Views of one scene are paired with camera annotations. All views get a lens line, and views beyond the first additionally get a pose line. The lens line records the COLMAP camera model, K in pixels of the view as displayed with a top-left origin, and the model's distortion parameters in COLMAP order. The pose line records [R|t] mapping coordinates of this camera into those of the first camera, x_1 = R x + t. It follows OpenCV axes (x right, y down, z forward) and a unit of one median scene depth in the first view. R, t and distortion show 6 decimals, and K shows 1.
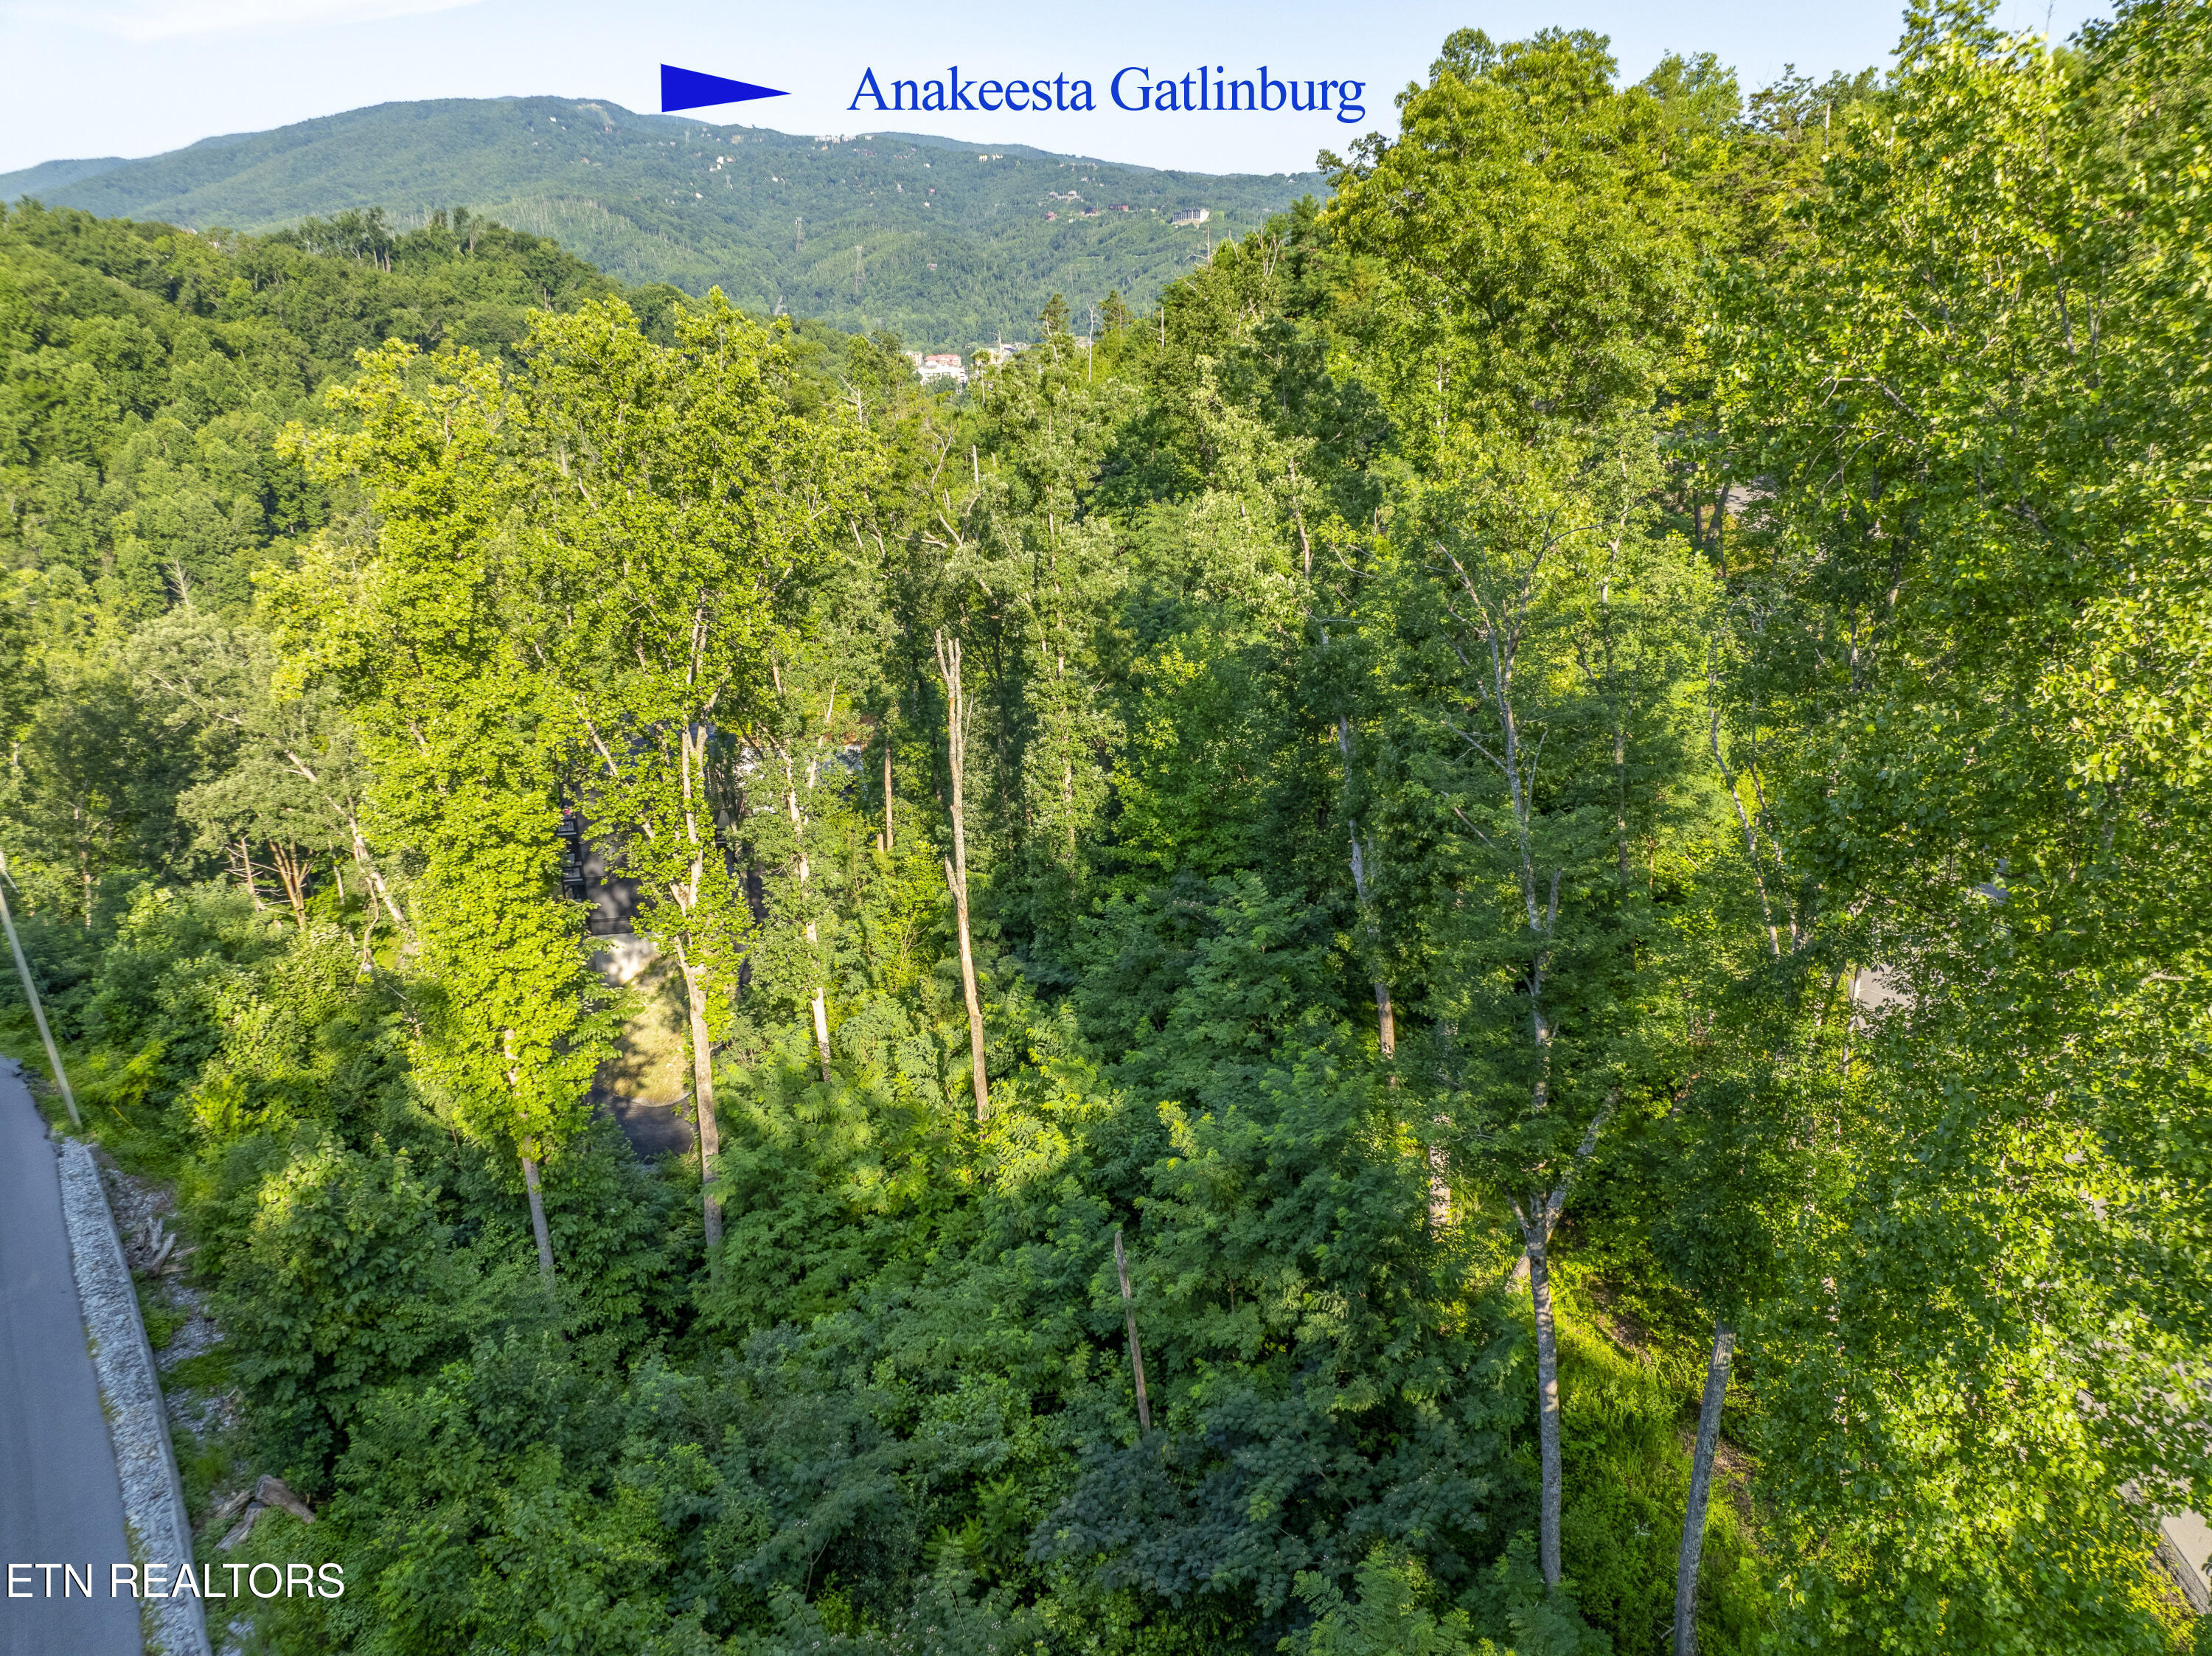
lens RADIAL K [[1549.8, 0, 1111.1], [0, 1549.8, 836.1], [0, 0, 1]] dist [-0.043242, 0.011827]
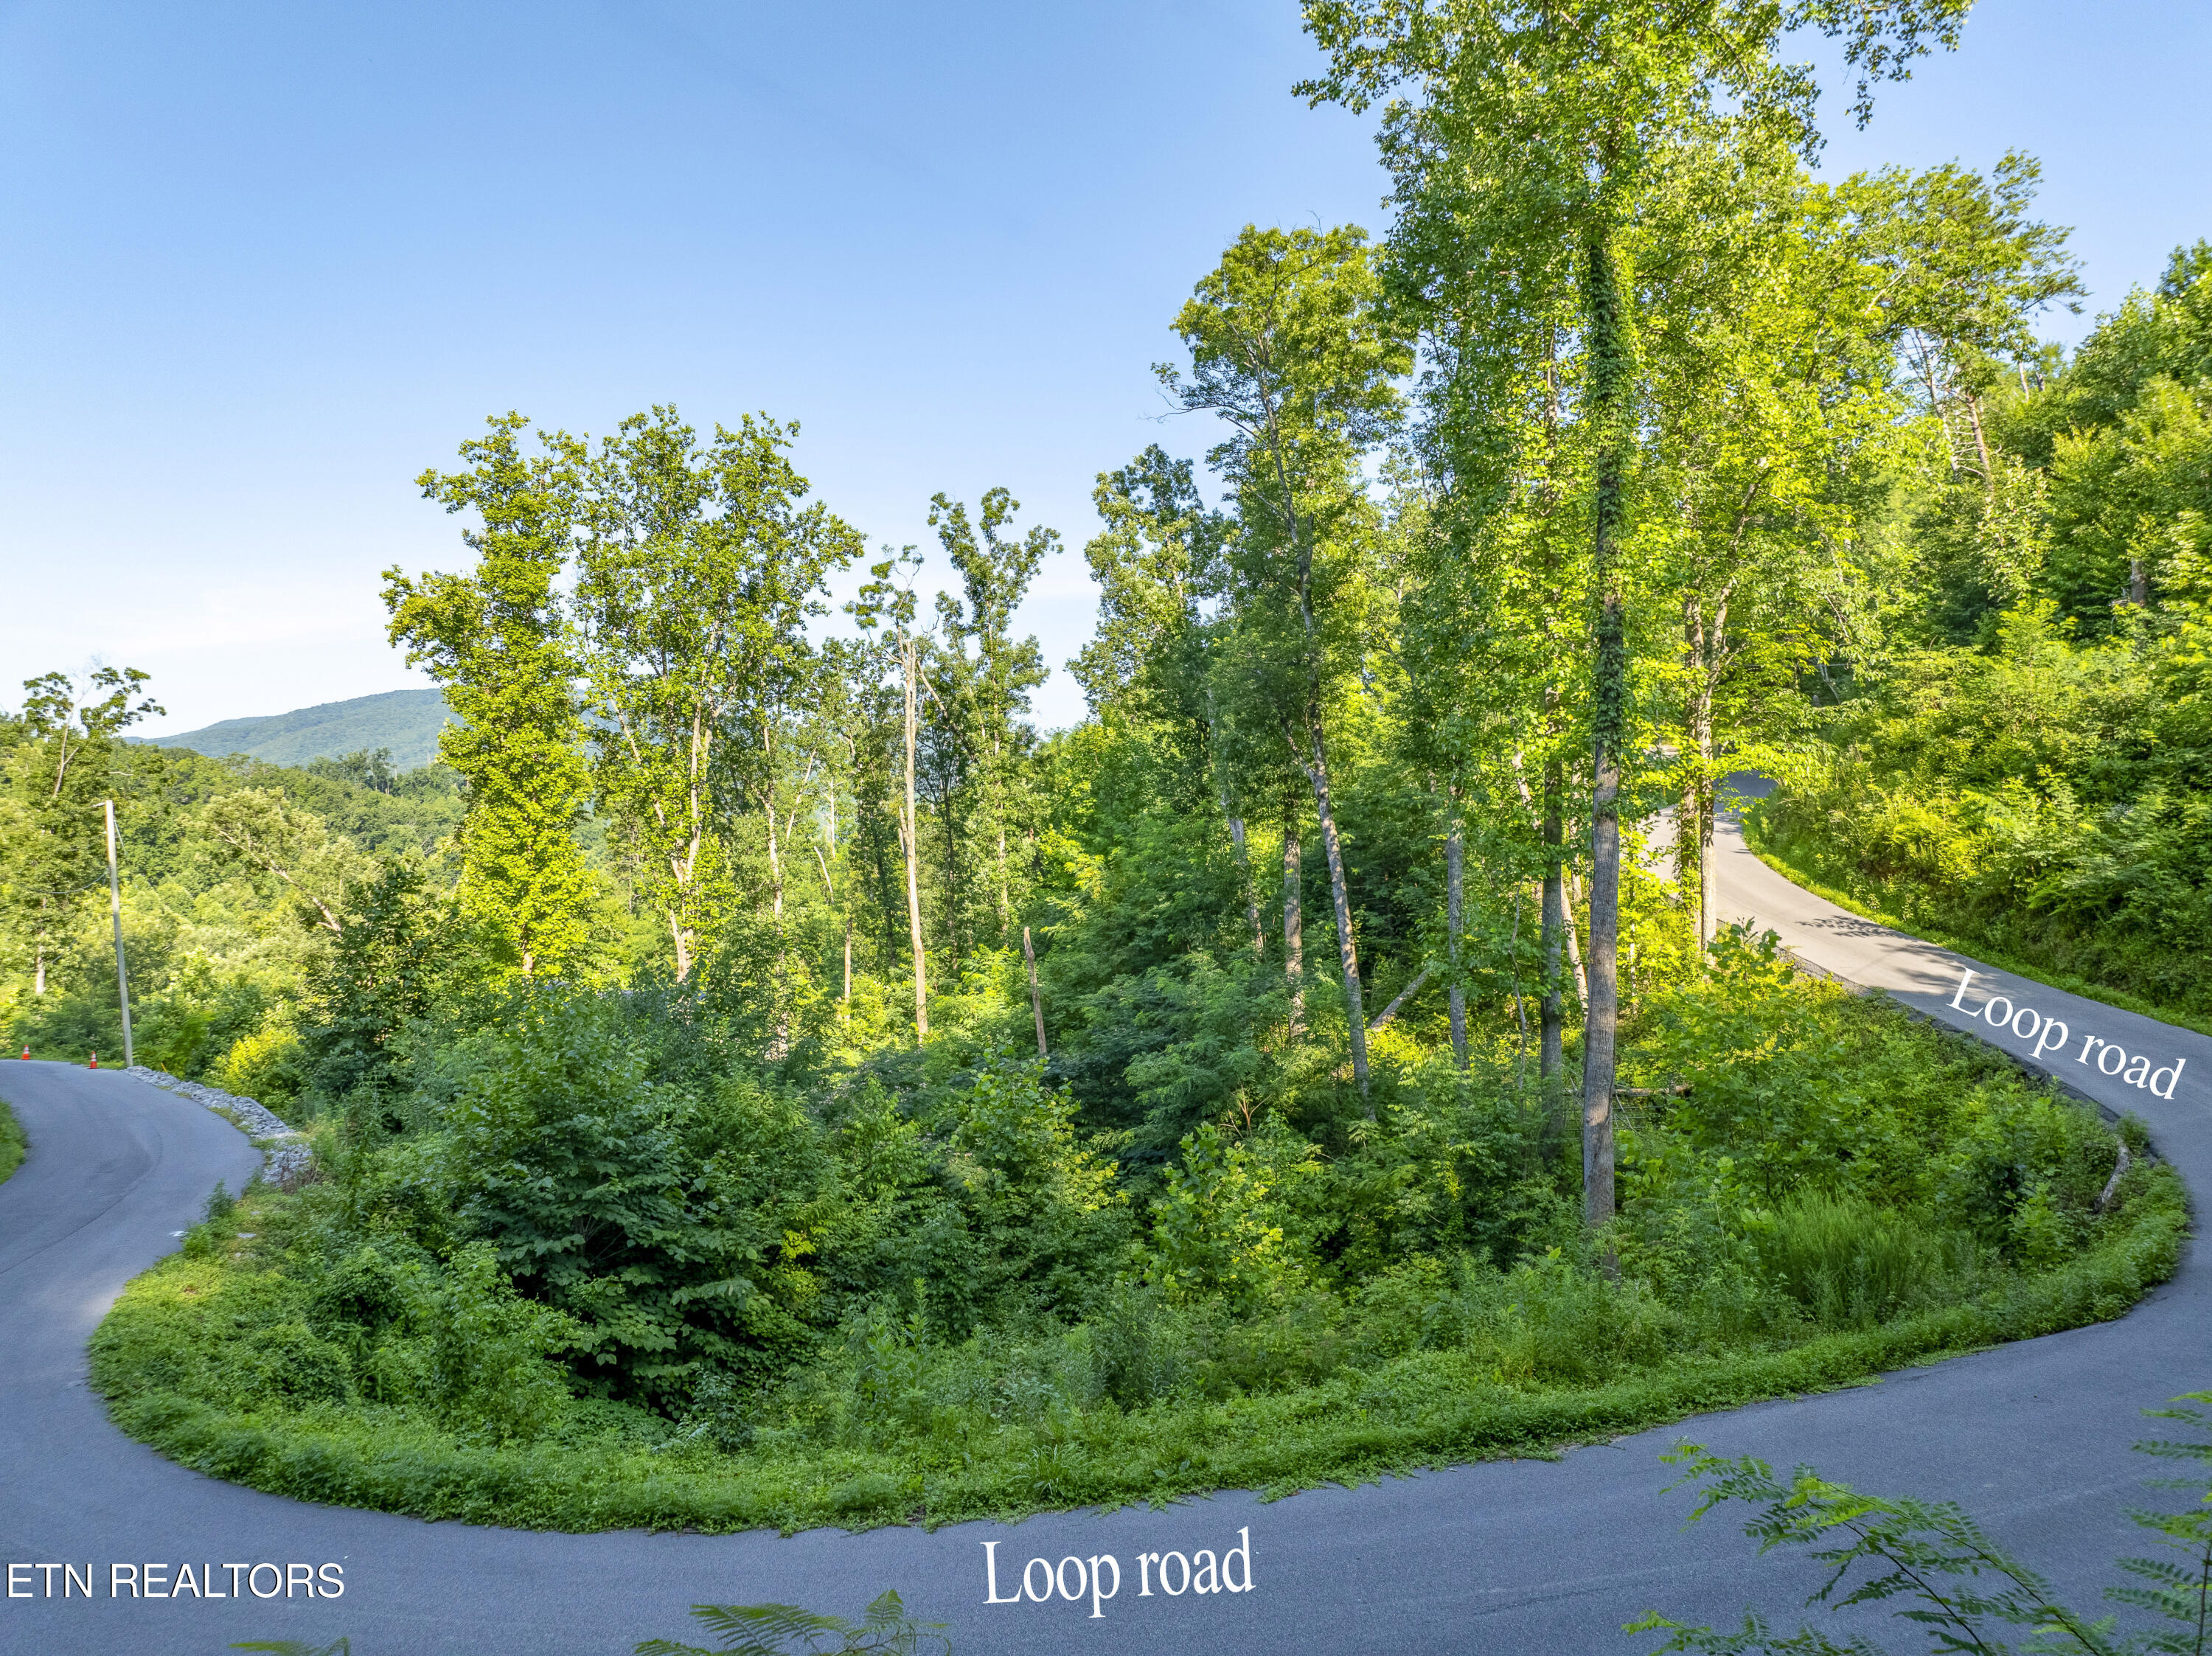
lens RADIAL K [[1549.8, 0, 1112.2], [0, 1549.8, 835.8], [0, 0, 1]] dist [-0.043242, 0.011827]
pose [[0.999530, -0.006514, 0.029953, 0.015819], [0.016576, 0.936821, -0.349416, 0.276295], [-0.025785, 0.349748, 0.936489, -0.096591]]
